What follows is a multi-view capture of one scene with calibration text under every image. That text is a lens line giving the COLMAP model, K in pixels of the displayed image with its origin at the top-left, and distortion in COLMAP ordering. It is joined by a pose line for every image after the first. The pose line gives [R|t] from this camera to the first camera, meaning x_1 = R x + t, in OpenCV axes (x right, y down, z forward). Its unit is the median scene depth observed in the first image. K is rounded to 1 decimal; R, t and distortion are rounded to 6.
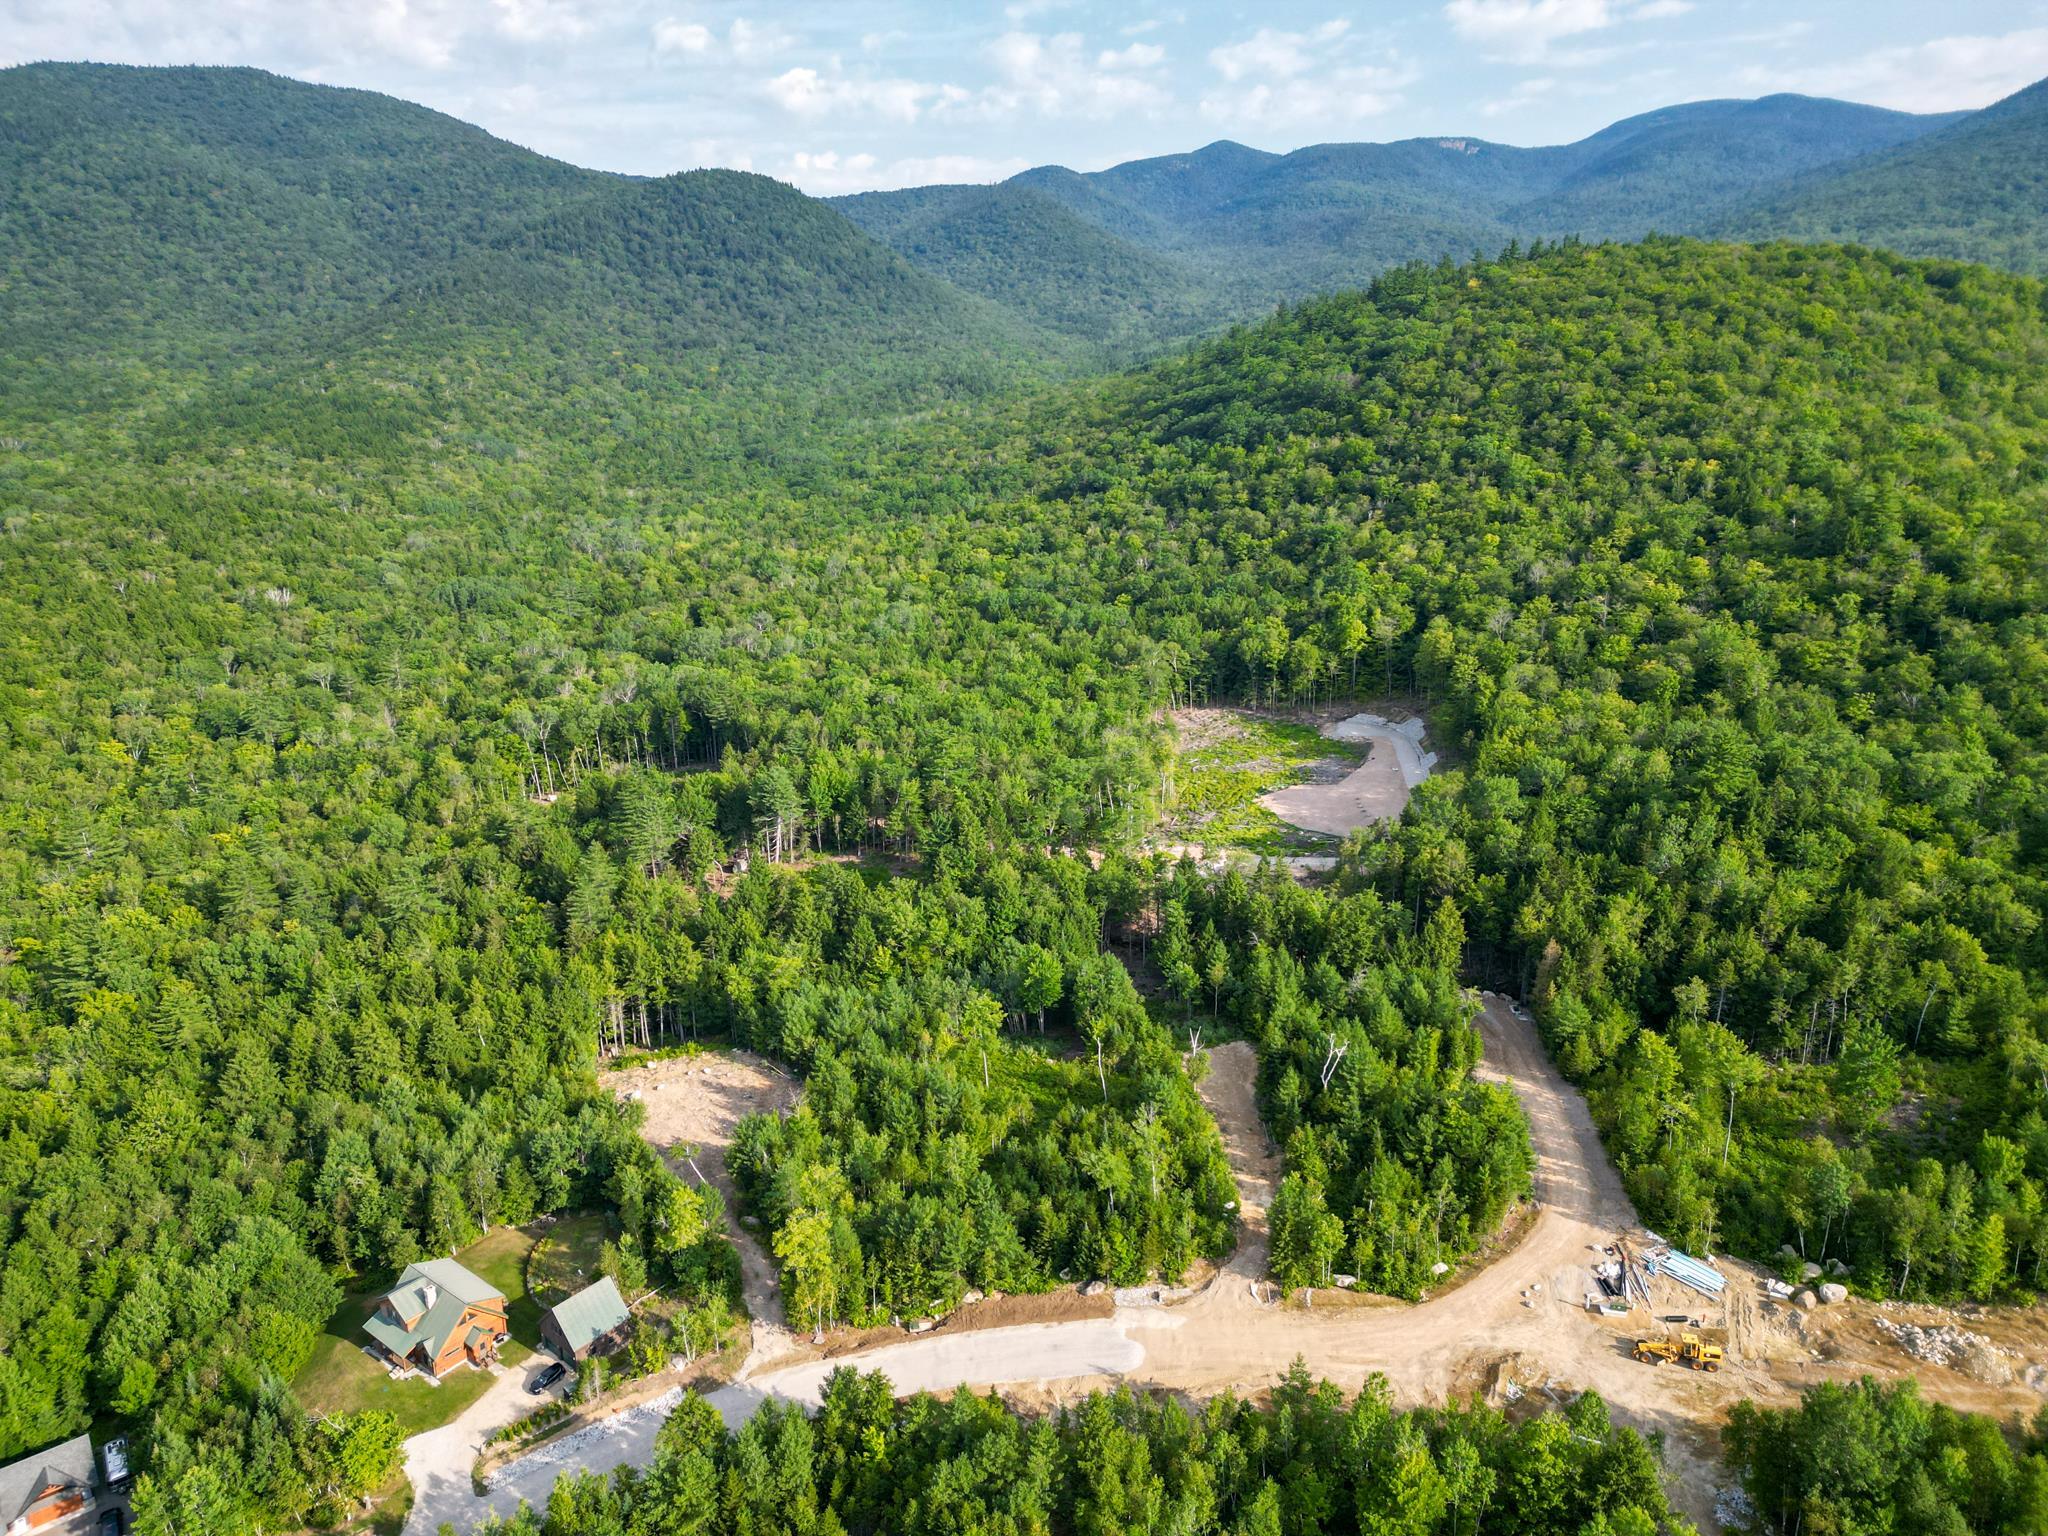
lens RADIAL K [[1415.6, 0, 1024.0], [0, 1415.6, 768.0], [0, 0, 1]] dist [0.080296, -0.081976]
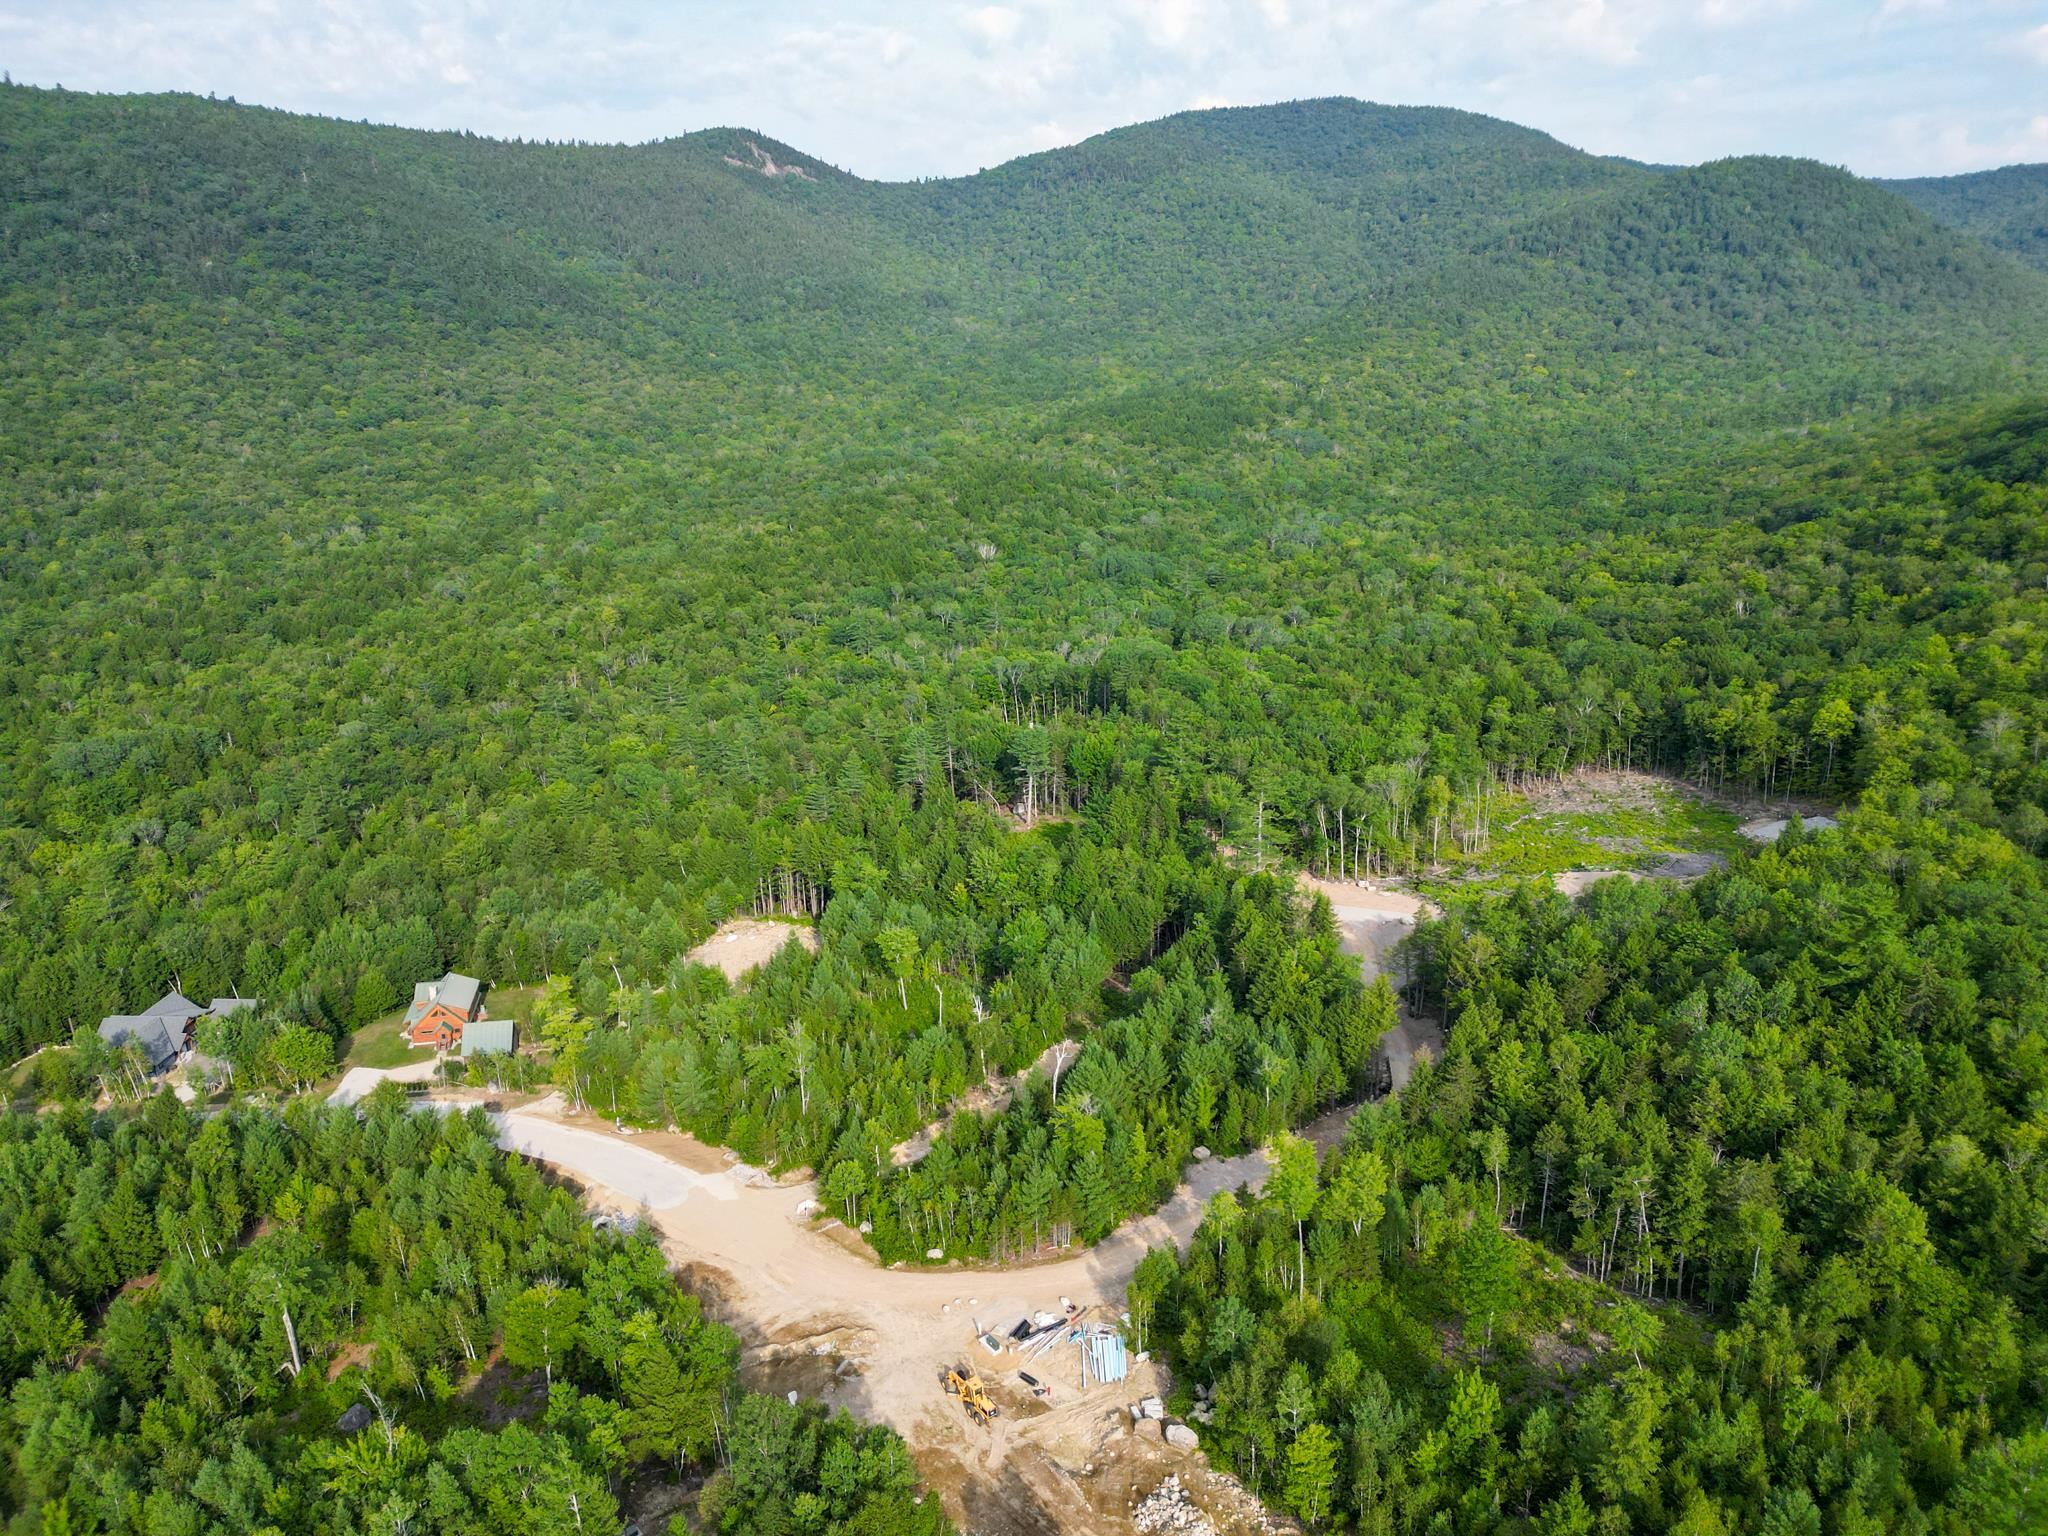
lens RADIAL K [[1415.6, 0, 1024.0], [0, 1415.6, 768.0], [0, 0, 1]] dist [0.080296, -0.081976]
pose [[0.761791, 0.196516, -0.617297, 0.449266], [-0.197105, 0.978014, 0.068109, -0.036912], [0.617109, 0.069787, 0.783777, 0.105697]]
